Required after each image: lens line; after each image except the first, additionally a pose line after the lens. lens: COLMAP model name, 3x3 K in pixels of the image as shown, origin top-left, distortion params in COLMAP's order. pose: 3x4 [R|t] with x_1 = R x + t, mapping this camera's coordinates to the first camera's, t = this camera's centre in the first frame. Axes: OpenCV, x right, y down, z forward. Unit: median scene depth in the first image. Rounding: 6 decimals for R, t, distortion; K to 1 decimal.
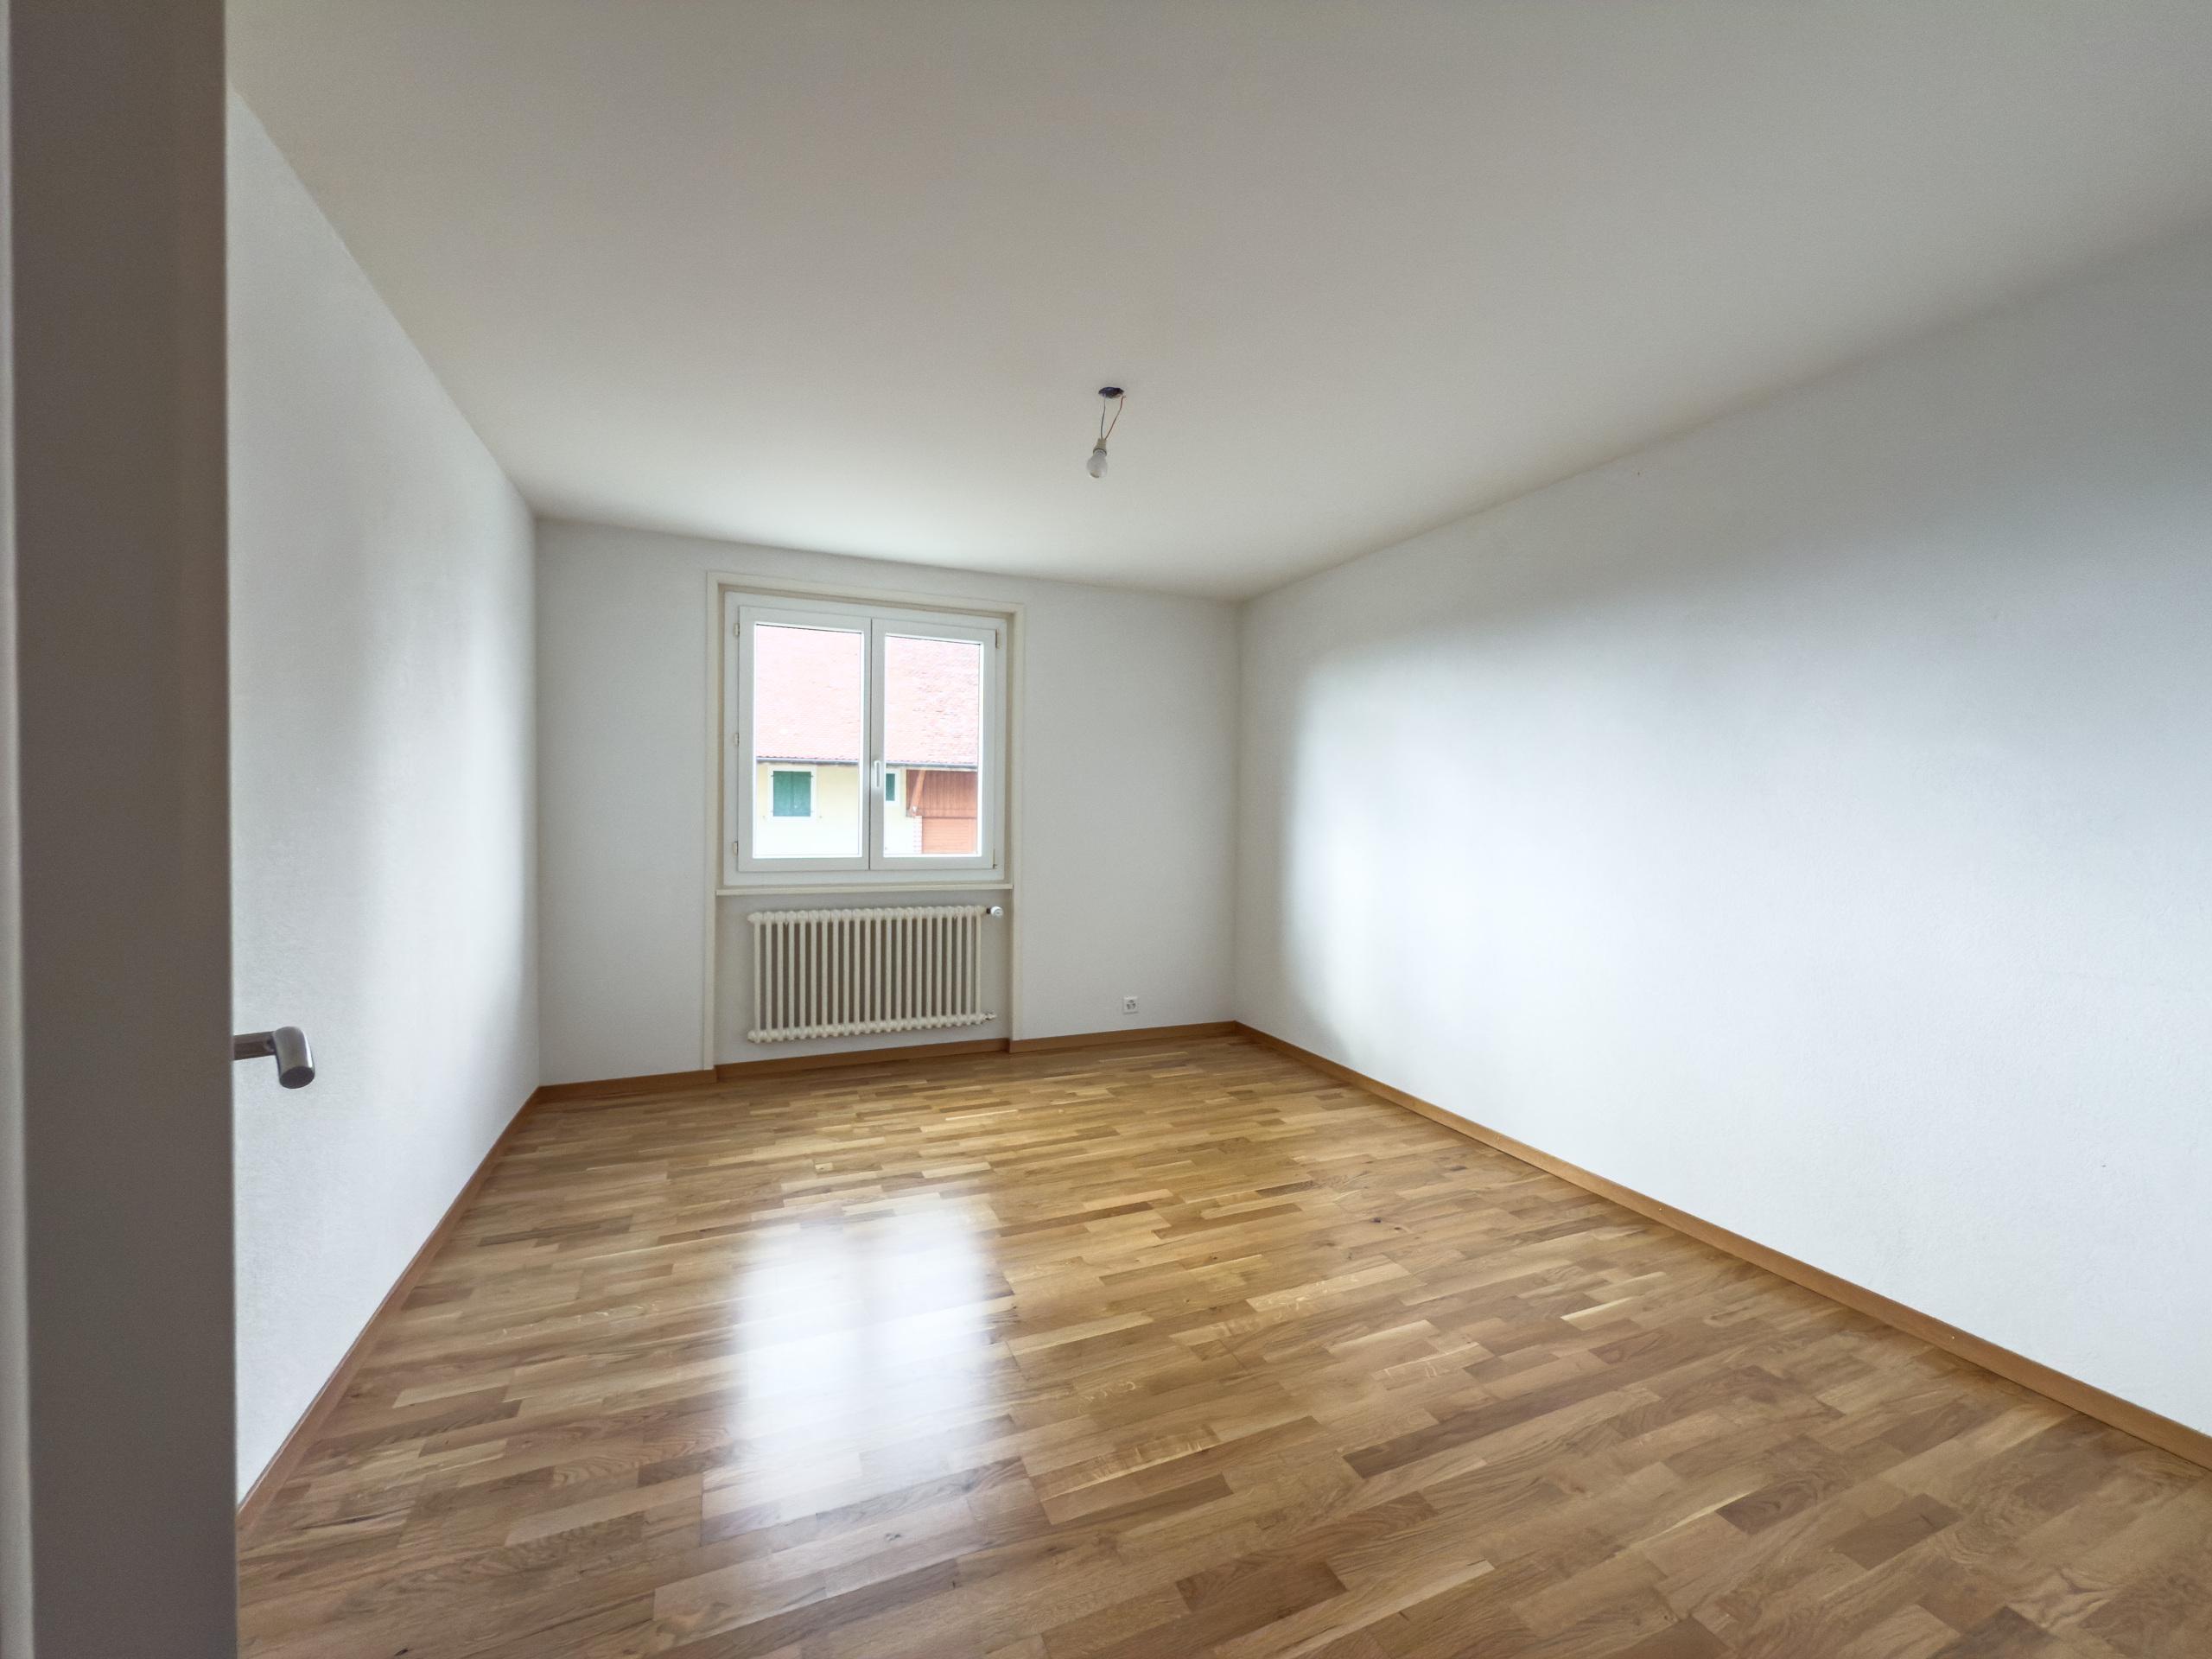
lens RADIAL K [[883.6, 0, 1108.9], [0, 883.6, 834.6], [0, 0, 1]] dist [0.012220, -0.000135]
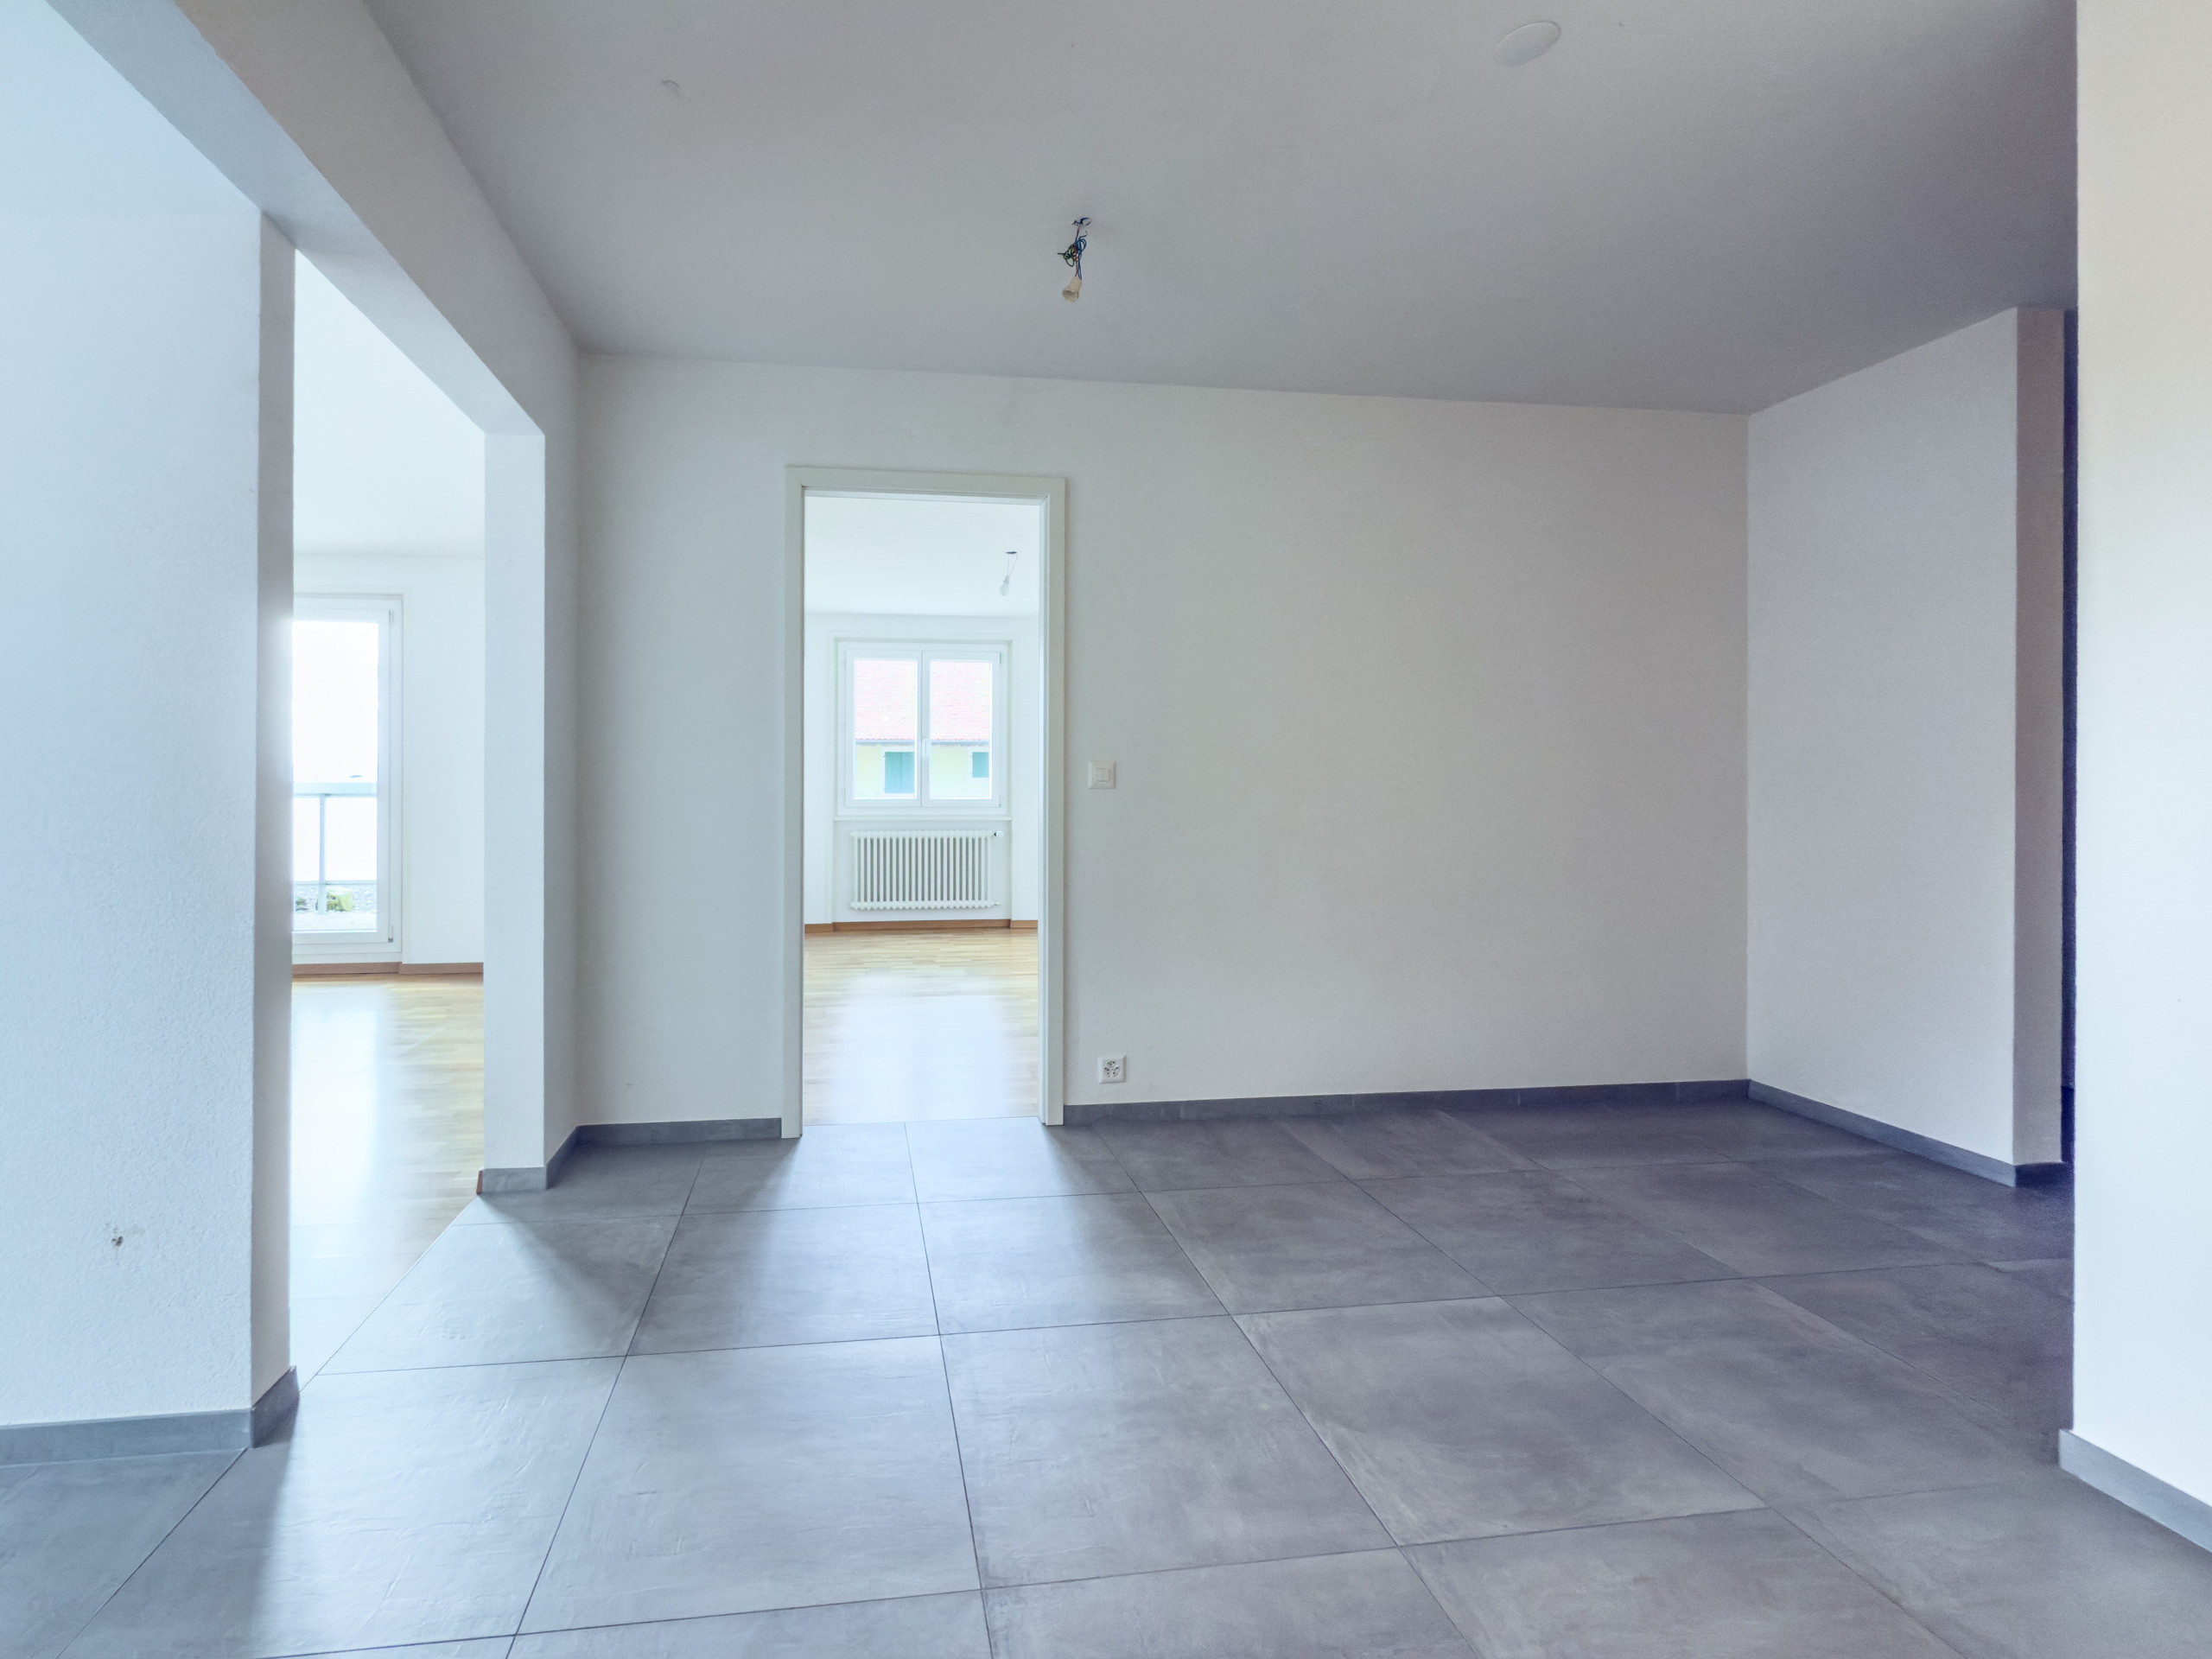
lens RADIAL K [[928.0, 0, 958.6], [0, 928.0, 783.0], [0, 0, 1]] dist [-0.000436, 0.000319]
pose [[0.958573, -0.013411, -0.284532, 0.266454], [0.003518, 0.999372, -0.035251, 0.055165], [0.284826, 0.032790, 0.958018, -0.577688]]
